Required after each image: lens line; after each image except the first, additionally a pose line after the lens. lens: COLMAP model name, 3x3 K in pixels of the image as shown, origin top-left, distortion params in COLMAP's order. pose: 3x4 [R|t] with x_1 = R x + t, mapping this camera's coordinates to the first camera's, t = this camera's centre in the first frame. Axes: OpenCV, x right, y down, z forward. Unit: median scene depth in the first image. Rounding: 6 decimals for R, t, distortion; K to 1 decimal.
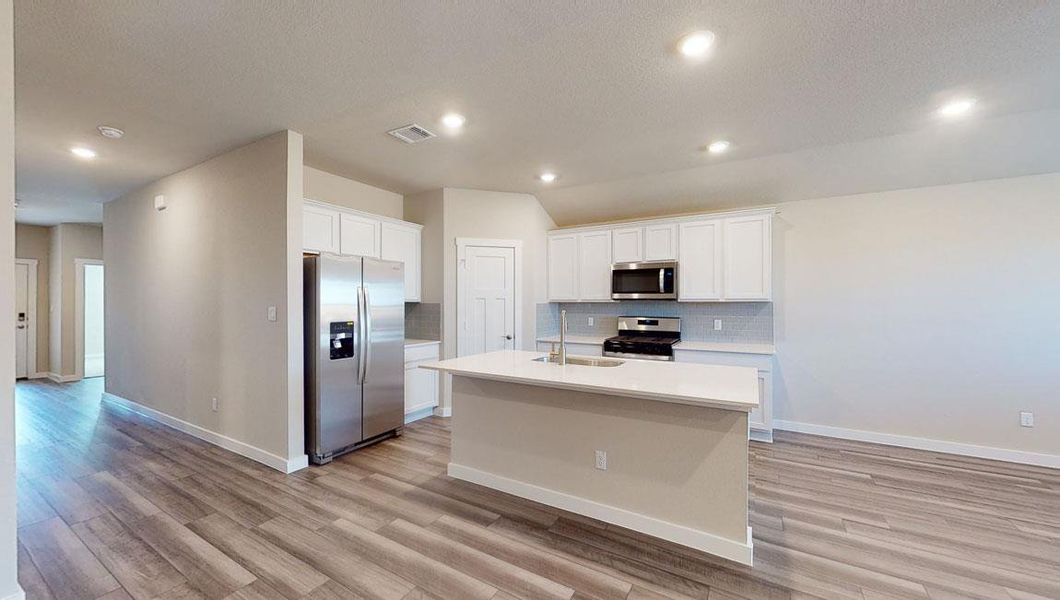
lens RADIAL K [[385.9, 0, 531.5], [0, 385.9, 303.8], [0, 0, 1]] dist [0.002939, -0.000076]
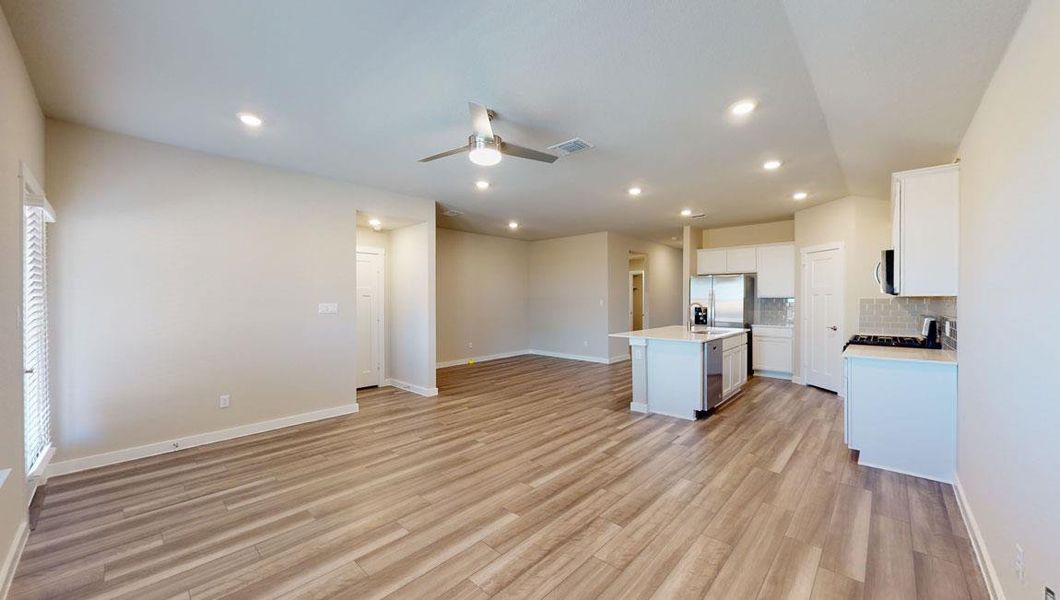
lens RADIAL K [[385.9, 0, 537.0], [0, 385.9, 300.1], [0, 0, 1]] dist [0.002939, -0.000076]
pose [[-0.195425, 0.004188, -0.980710, 1.374403], [-0.003081, 0.999983, 0.004884, 0.000355], [0.980714, 0.003977, -0.195408, 0.413777]]
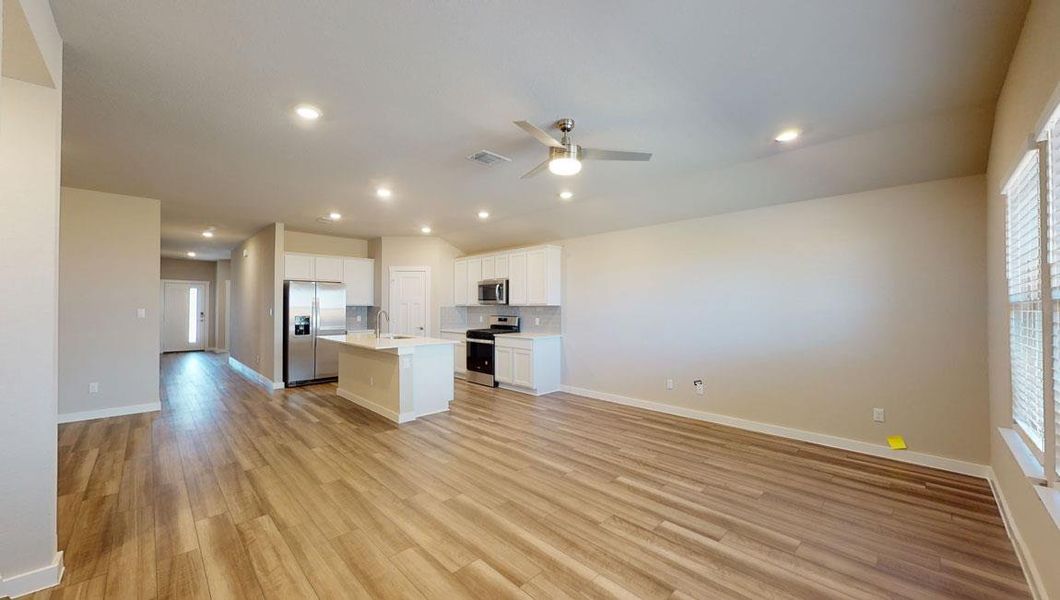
lens RADIAL K [[385.9, 0, 525.4], [0, 385.9, 298.6], [0, 0, 1]] dist [0.002939, -0.000076]
pose [[0.964021, -0.004677, -0.265786, 0.862411], [-0.001952, 0.999694, -0.024674, 0.004023], [0.265820, 0.024305, 0.963716, -0.451635]]
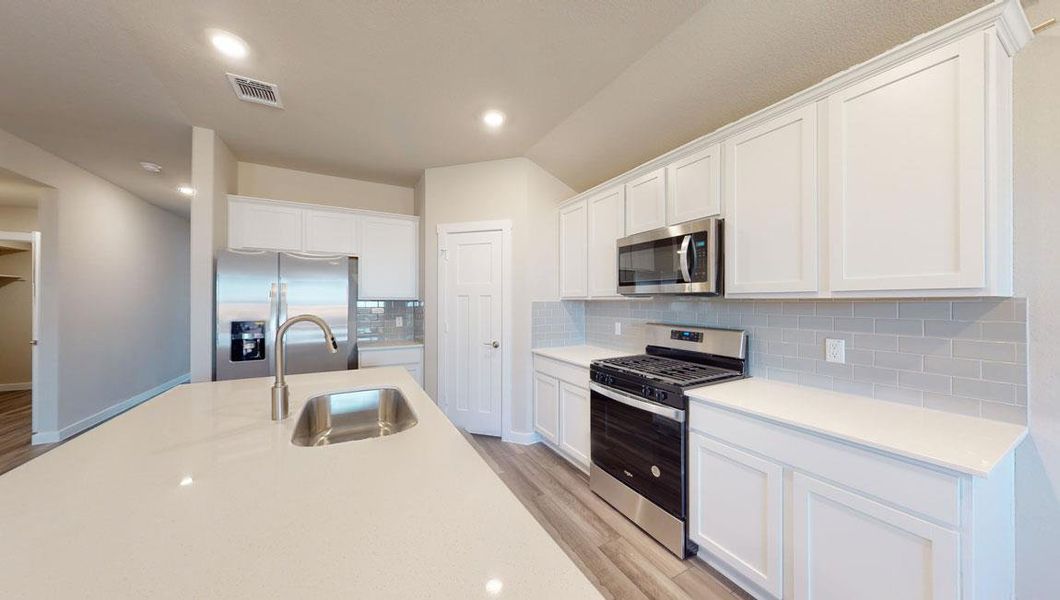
lens RADIAL K [[336.4, 0, 529.1], [0, 336.4, 300.7], [0, 0, 1]] dist [0.000912, -0.000001]
pose [[0.854676, -0.000165, -0.519162, 0.398513], [-0.001107, 0.999997, -0.002141, -0.001812], [0.519161, 0.002405, 0.854673, 0.510461]]
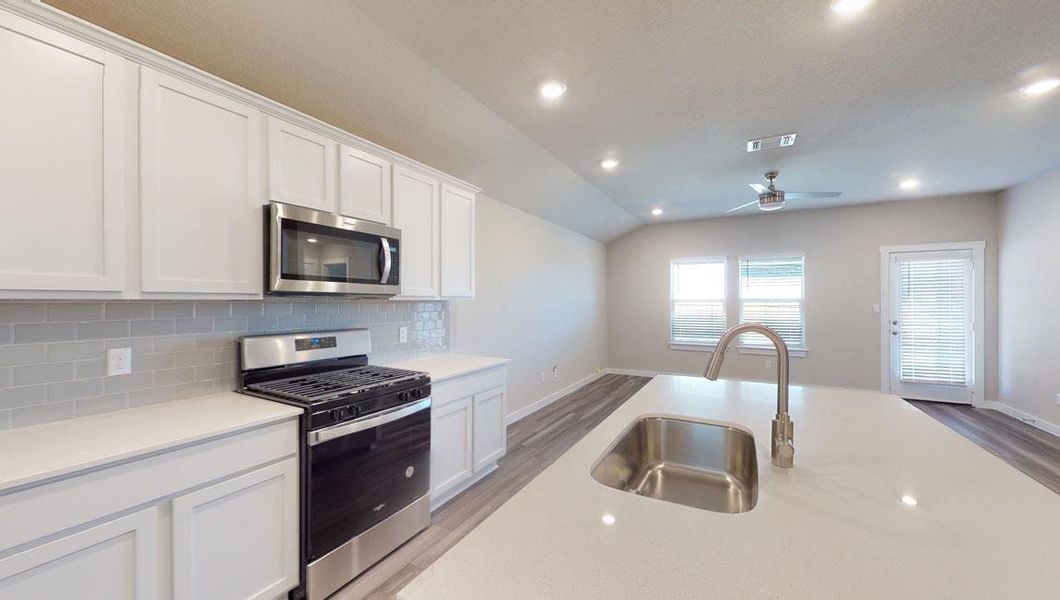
lens RADIAL K [[385.9, 0, 523.9], [0, 385.9, 301.1], [0, 0, 1]] dist [0.002939, -0.000076]
pose [[-0.007625, 0.000824, 0.999971, -0.196735], [-0.000840, 0.999999, -0.000830, -0.003709], [-0.999971, -0.000846, -0.007624, 0.825492]]
